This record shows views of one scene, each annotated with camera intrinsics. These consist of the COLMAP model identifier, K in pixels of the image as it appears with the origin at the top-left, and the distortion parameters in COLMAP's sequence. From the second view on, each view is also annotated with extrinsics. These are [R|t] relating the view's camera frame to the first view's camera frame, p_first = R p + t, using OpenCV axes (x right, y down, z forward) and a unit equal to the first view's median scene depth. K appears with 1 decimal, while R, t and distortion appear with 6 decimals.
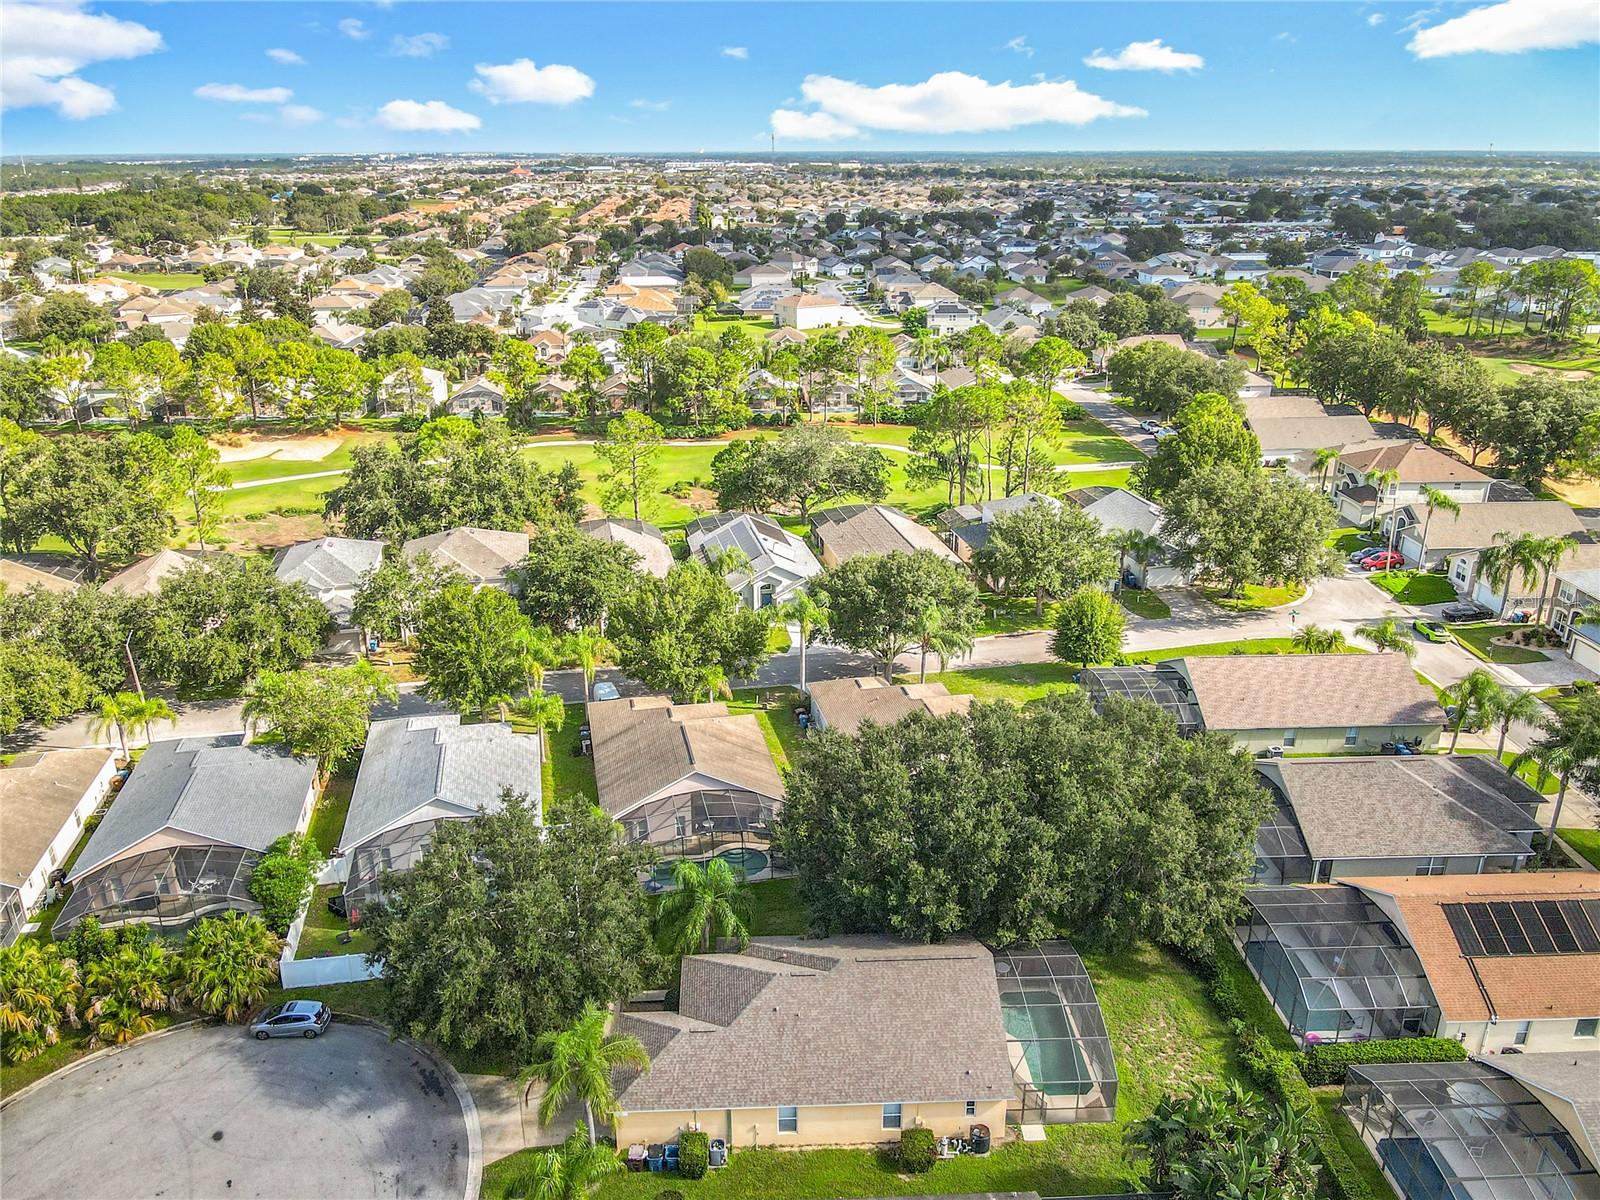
lens RADIAL K [[1183.8, 0, 800.0], [0, 1183.8, 600.0], [0, 0, 1]] dist [0.003398, 0.008624]
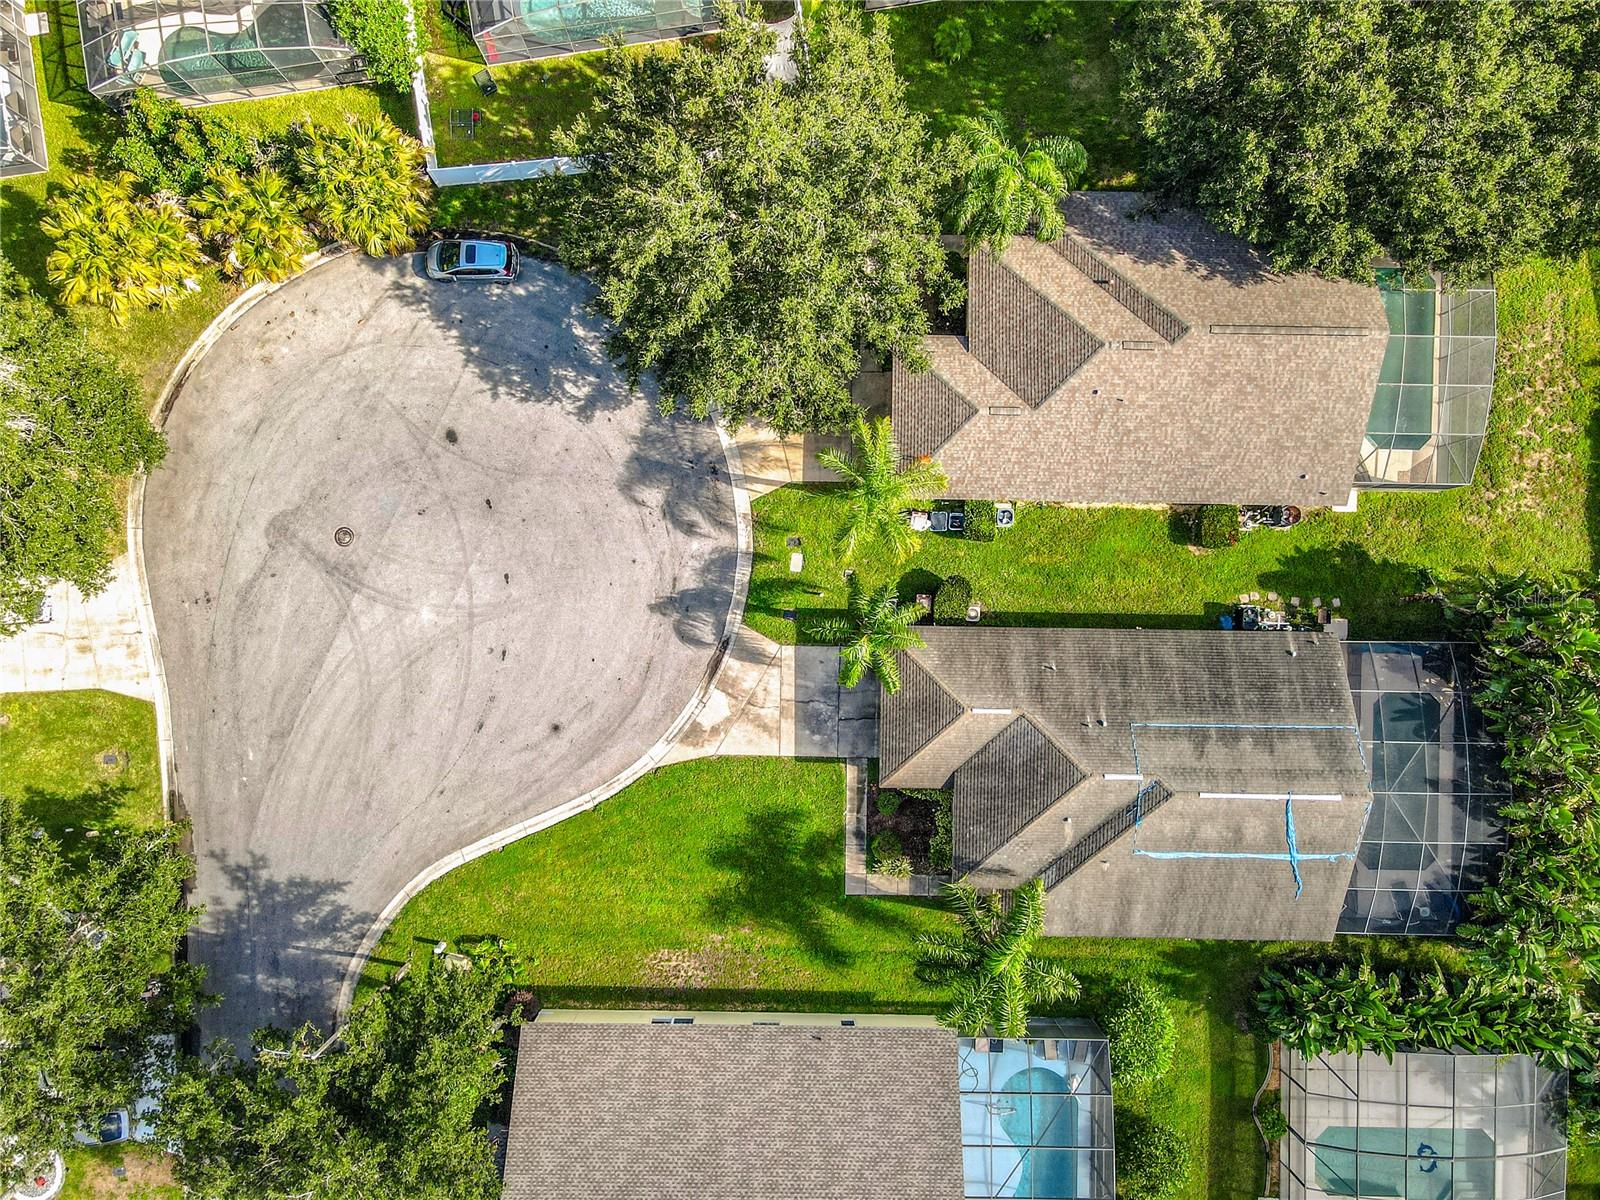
lens RADIAL K [[1183.8, 0, 800.0], [0, 1183.8, 600.0], [0, 0, 1]] dist [0.003398, 0.008624]
pose [[0.997453, 0.070142, 0.012931, -0.221116], [-0.036577, 0.347407, 0.937001, -0.353244], [0.061231, -0.935087, 0.349088, 0.566860]]
